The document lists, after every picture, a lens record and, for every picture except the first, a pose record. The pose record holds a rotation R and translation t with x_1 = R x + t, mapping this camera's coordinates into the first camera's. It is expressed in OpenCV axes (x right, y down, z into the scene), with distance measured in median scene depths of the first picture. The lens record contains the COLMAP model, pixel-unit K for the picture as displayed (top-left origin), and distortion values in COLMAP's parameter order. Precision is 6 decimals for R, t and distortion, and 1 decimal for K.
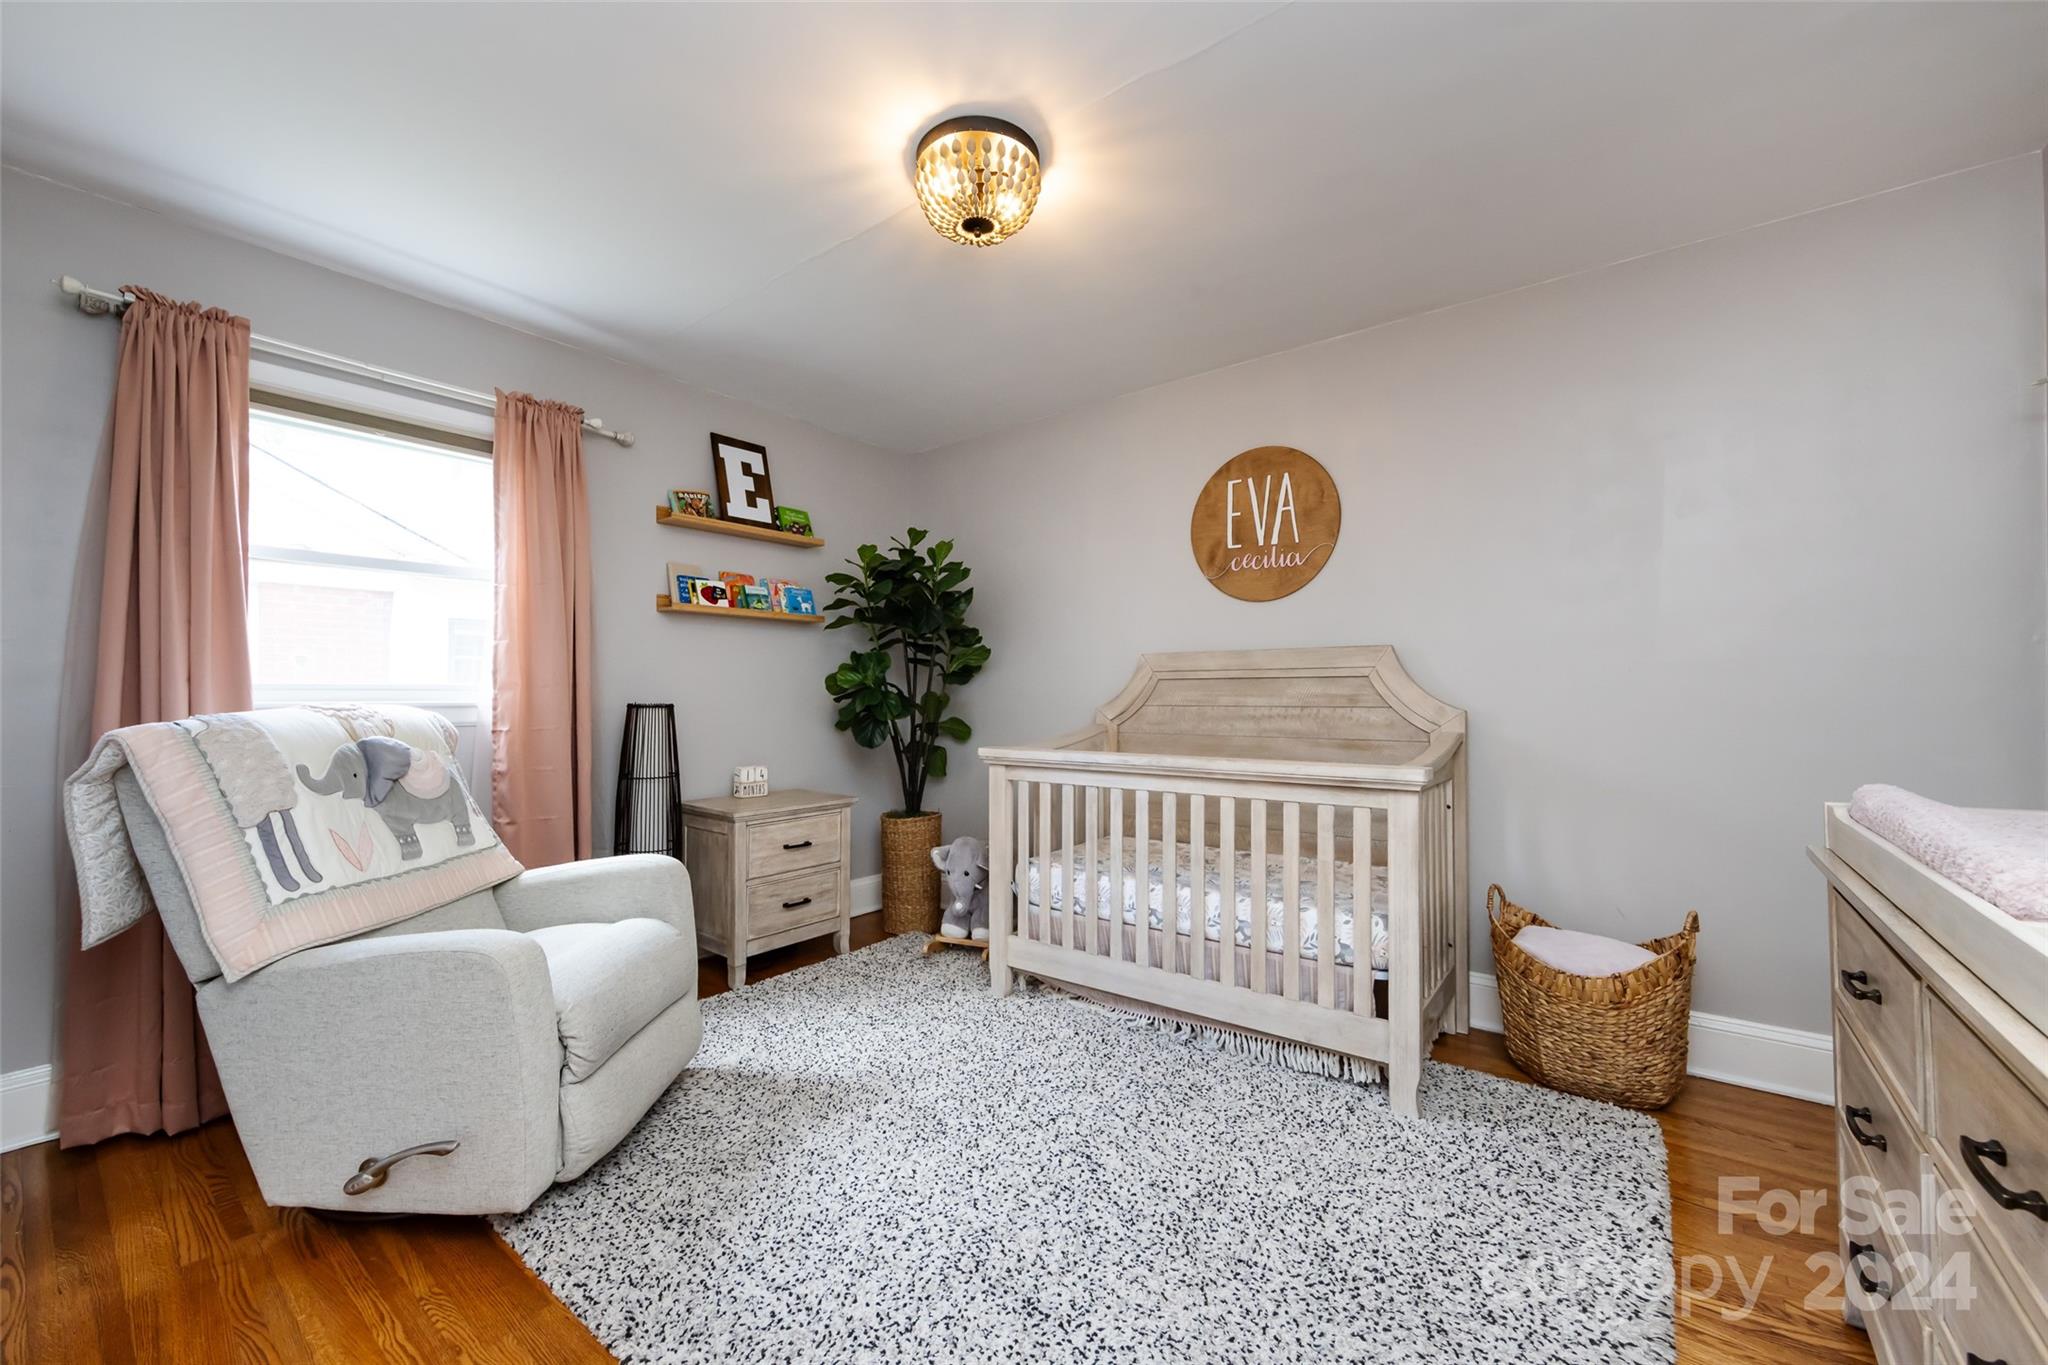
lens RADIAL K [[811.4, 0, 1014.1], [0, 811.4, 687.3], [0, 0, 1]] dist [-0.010124, -0.000409]
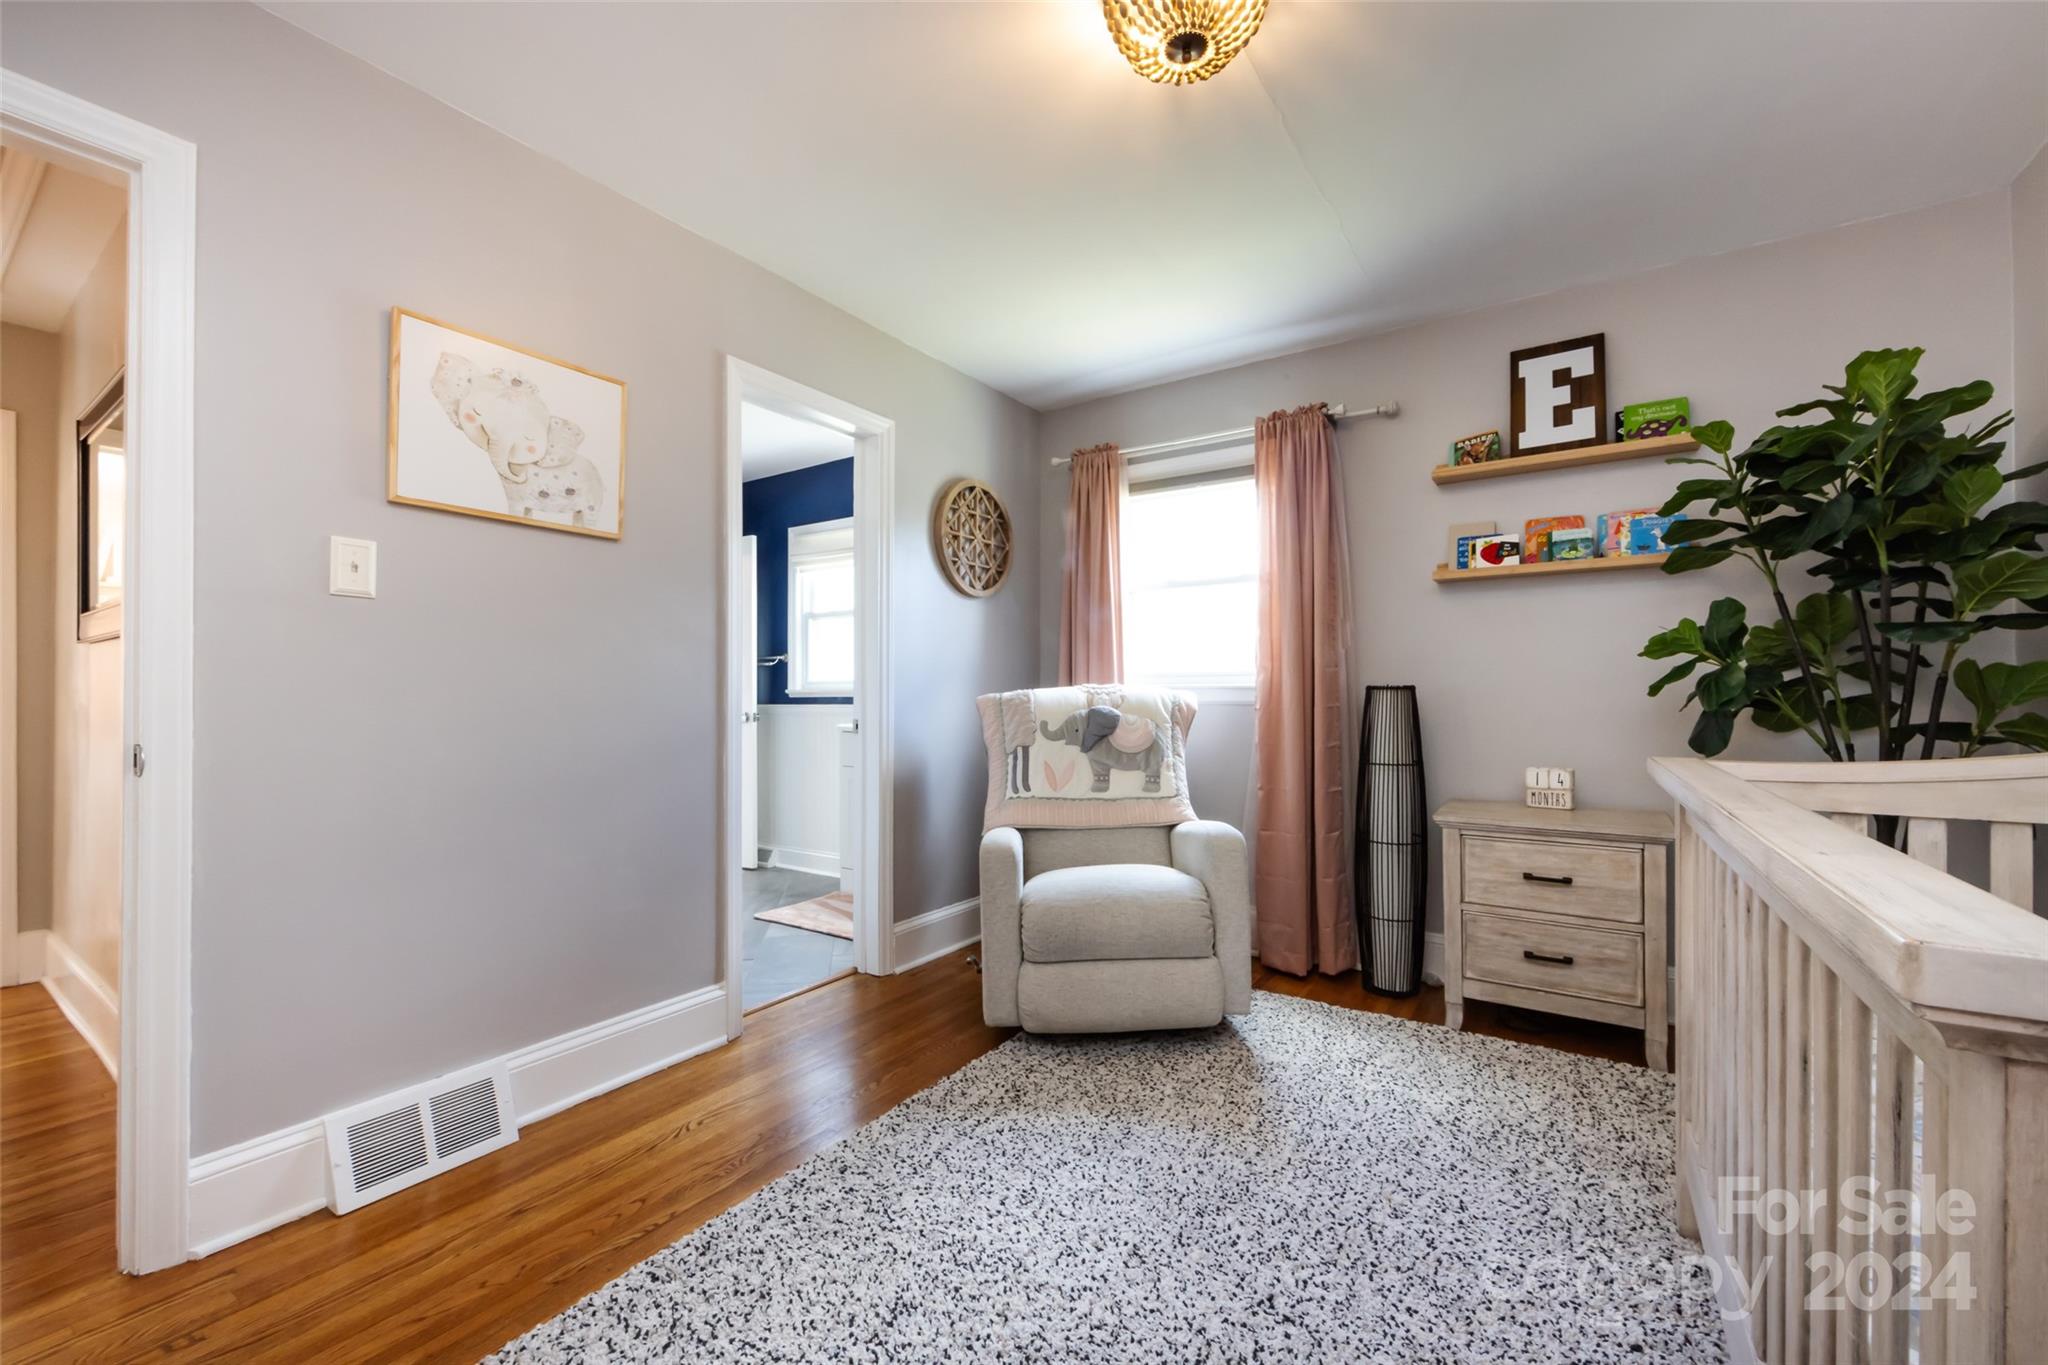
lens RADIAL K [[811.4, 0, 1013.5], [0, 811.4, 693.2], [0, 0, 1]] dist [-0.010124, -0.000409]
pose [[0.058308, -0.002426, -0.998296, 0.428217], [0.010574, 0.999942, -0.001812, 0.024529], [0.998243, -0.010450, 0.058331, 0.479375]]
